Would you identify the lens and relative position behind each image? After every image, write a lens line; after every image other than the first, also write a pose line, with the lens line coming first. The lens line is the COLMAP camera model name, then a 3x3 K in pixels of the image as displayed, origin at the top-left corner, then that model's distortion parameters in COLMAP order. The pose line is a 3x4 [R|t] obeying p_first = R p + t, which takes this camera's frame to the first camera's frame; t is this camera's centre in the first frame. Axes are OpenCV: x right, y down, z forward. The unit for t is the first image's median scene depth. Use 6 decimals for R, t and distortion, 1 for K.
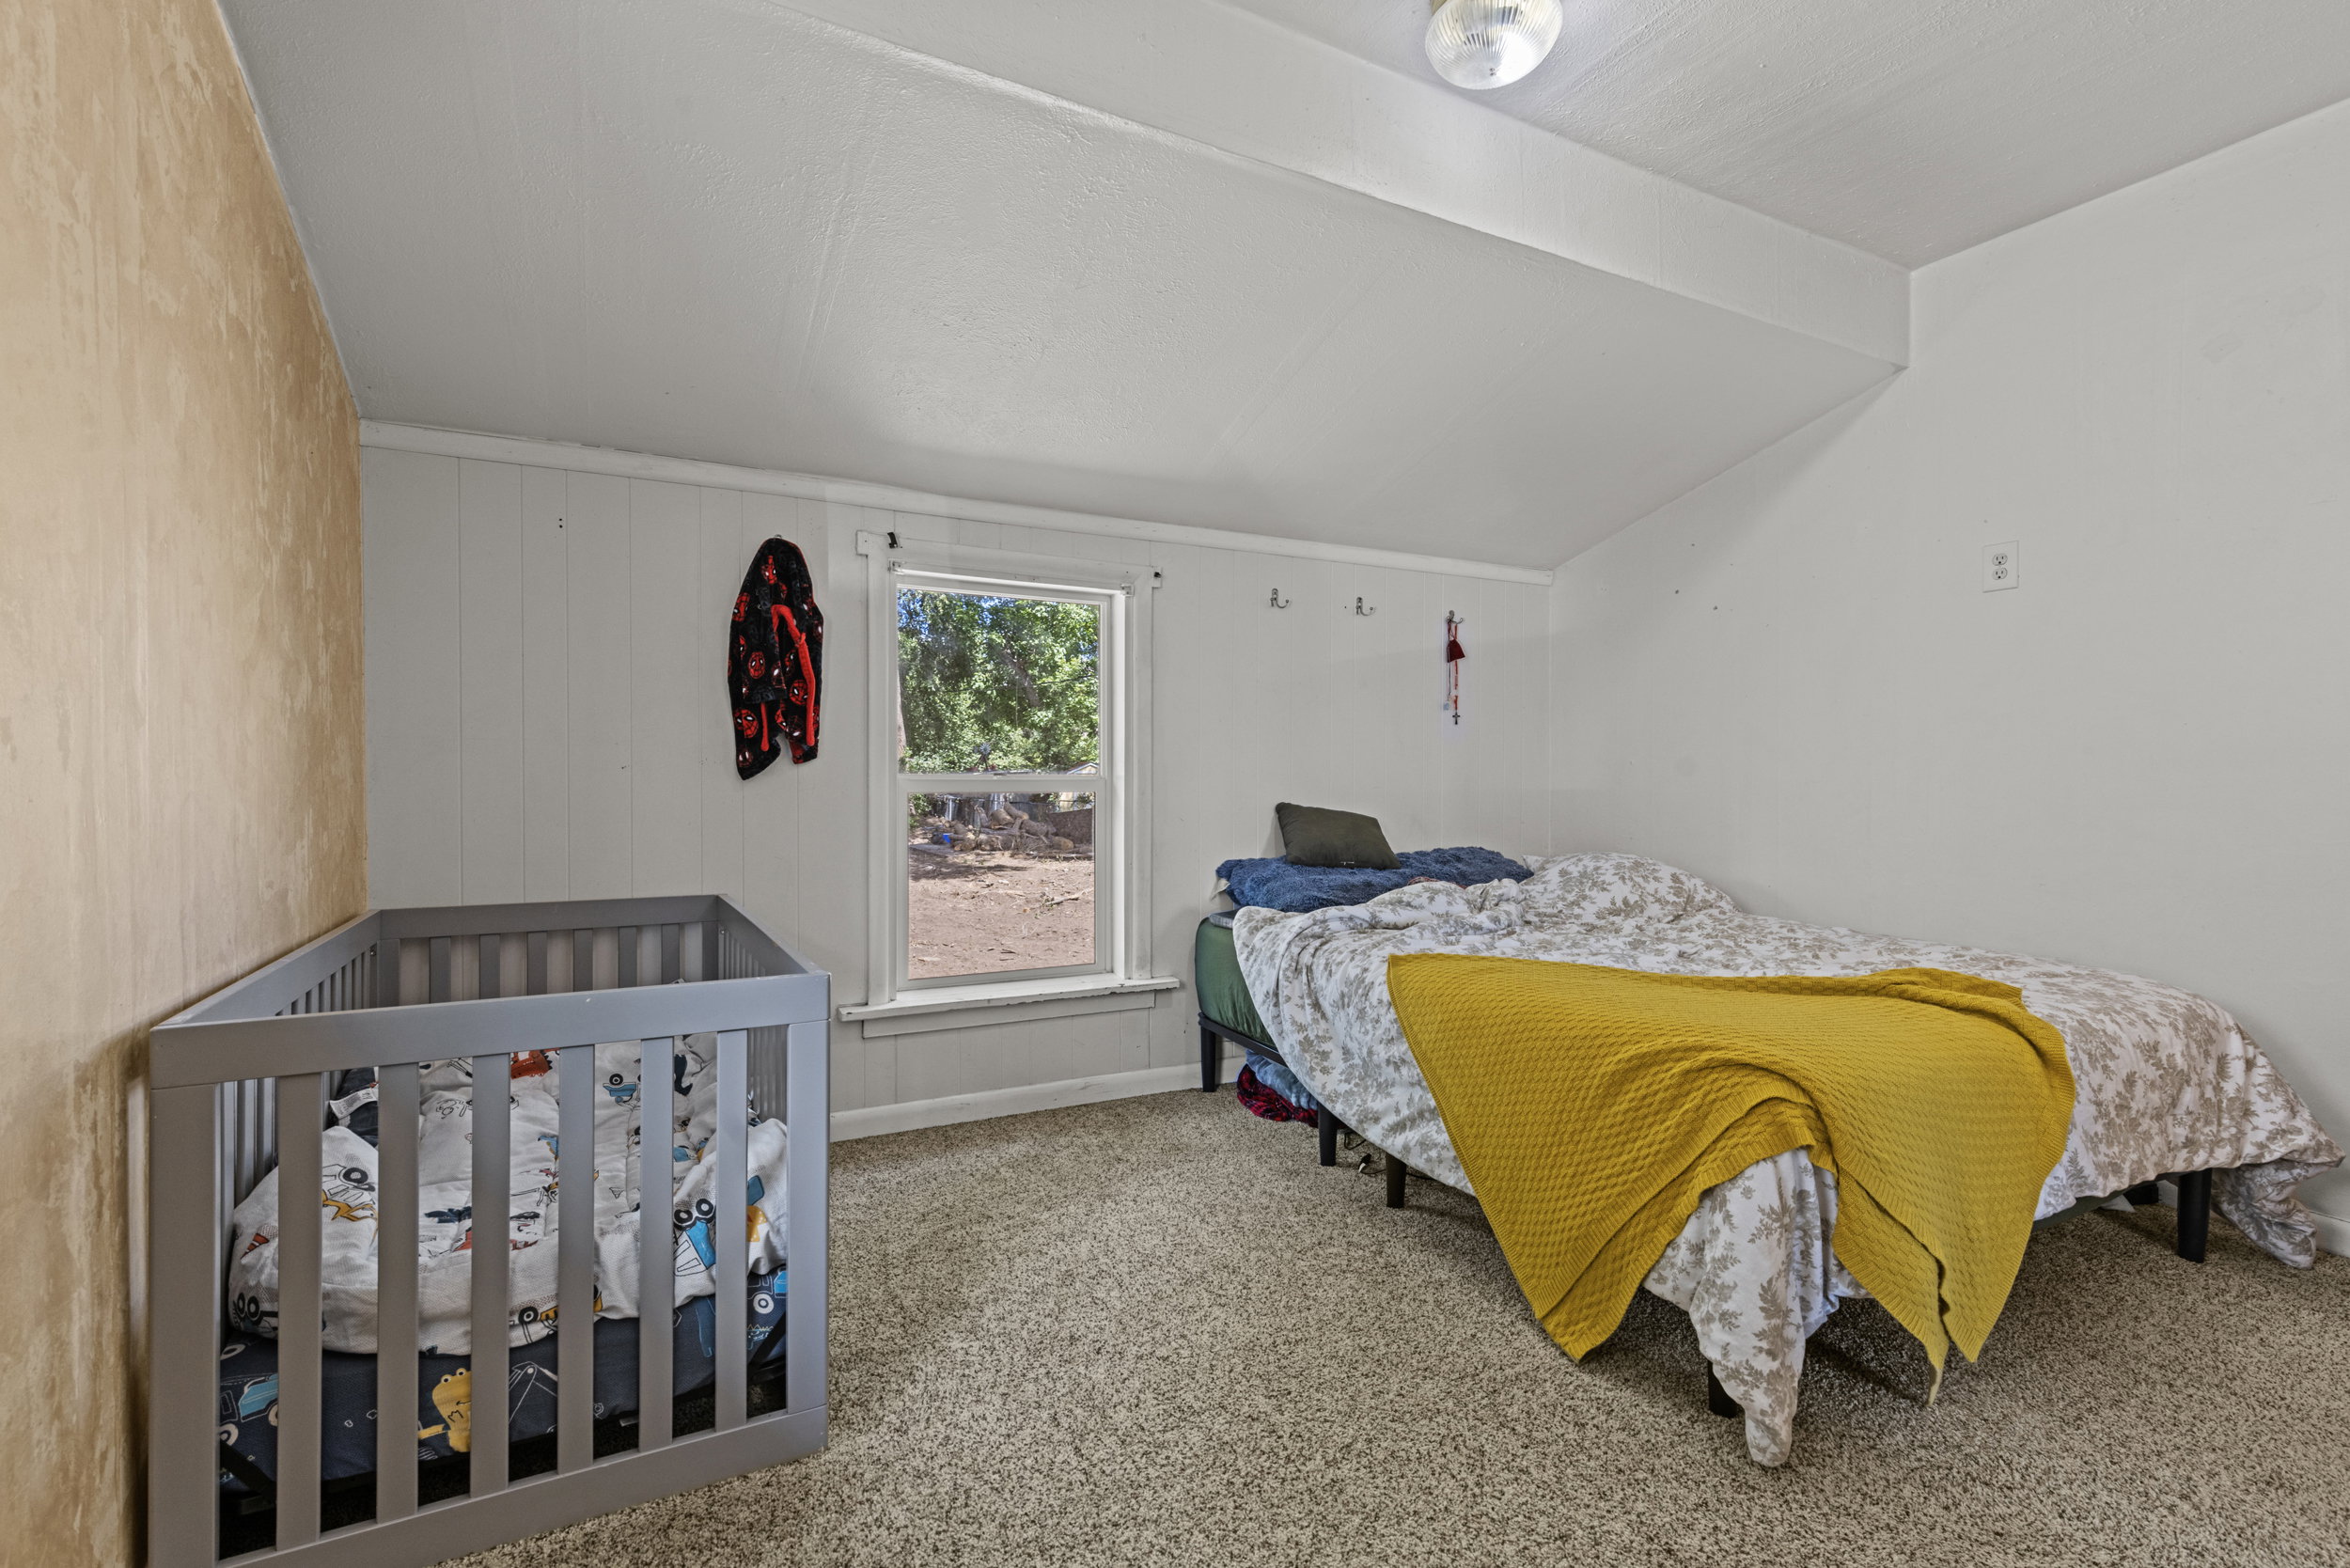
lens RADIAL K [[1061.7, 0, 1175.0], [0, 1061.7, 784.0], [0, 0, 1]] dist [-0.002400, -0.000440]
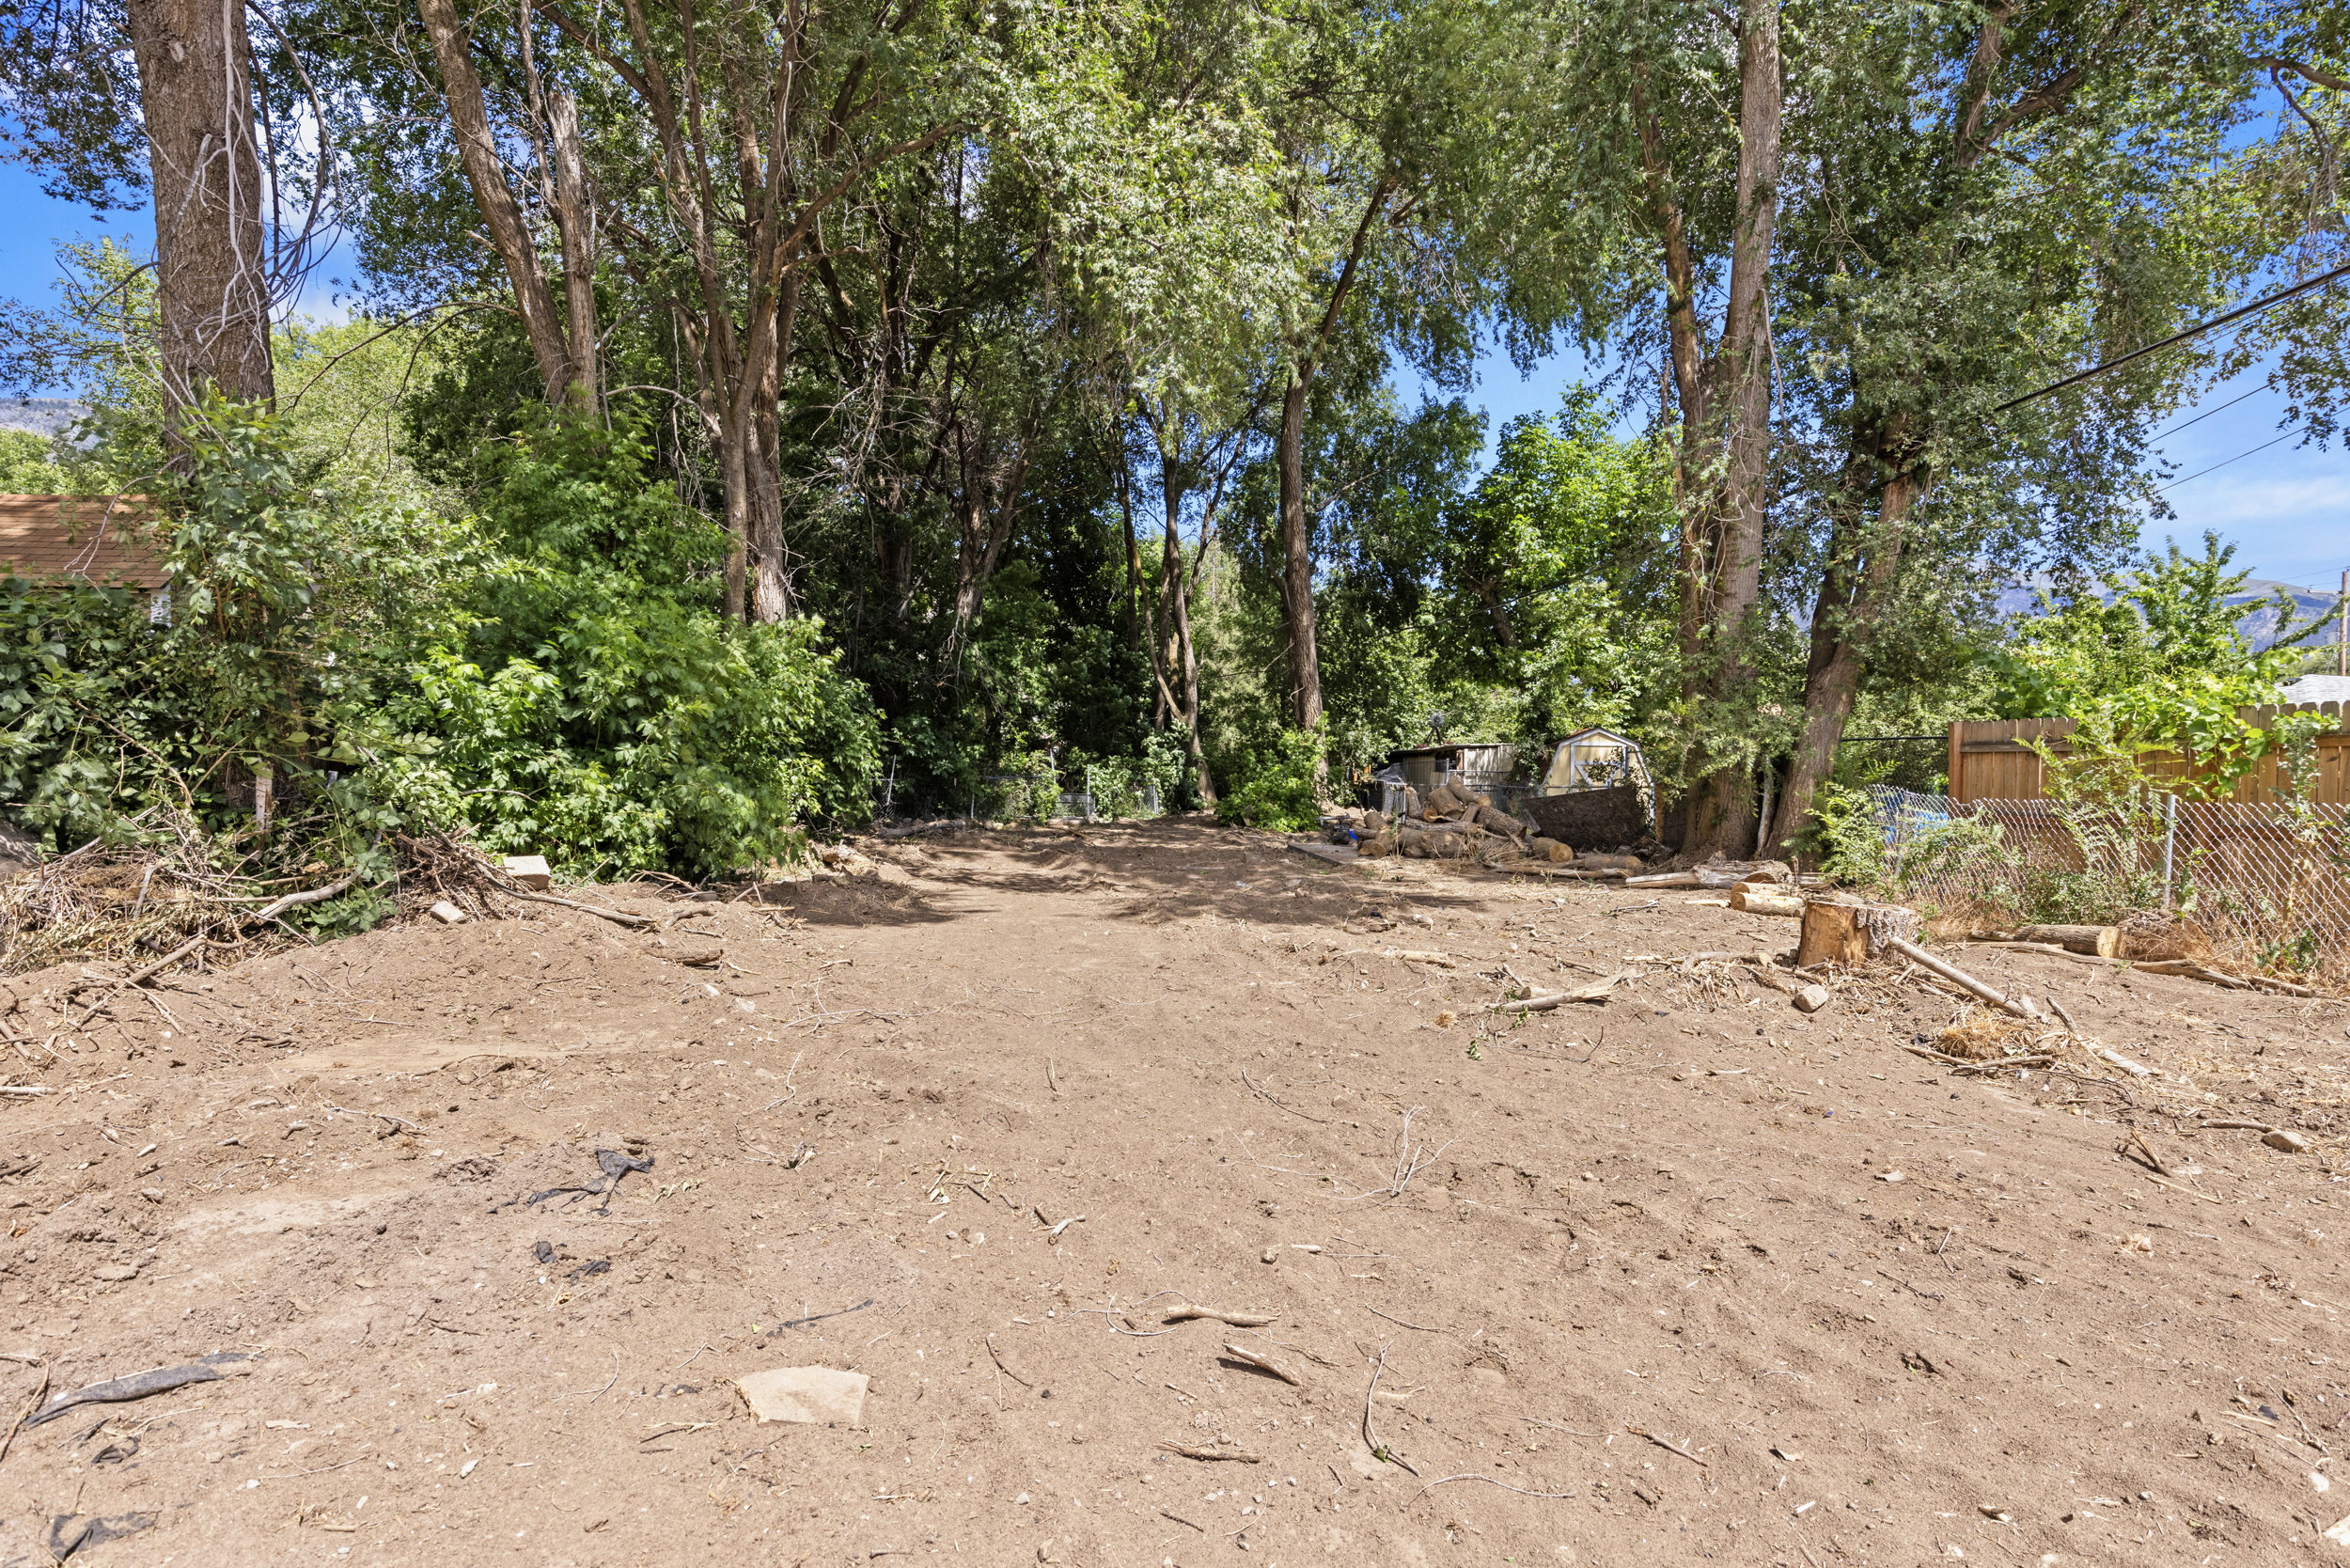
lens RADIAL K [[1158.3, 0, 1175.0], [0, 1158.3, 784.0], [0, 0, 1]] dist [0.001065, 0.000405]
pose [[0.913795, 0.027514, -0.405242, -0.040770], [-0.029387, 0.999567, 0.001599, 0.025845], [0.405111, 0.010447, 0.914208, 0.359901]]
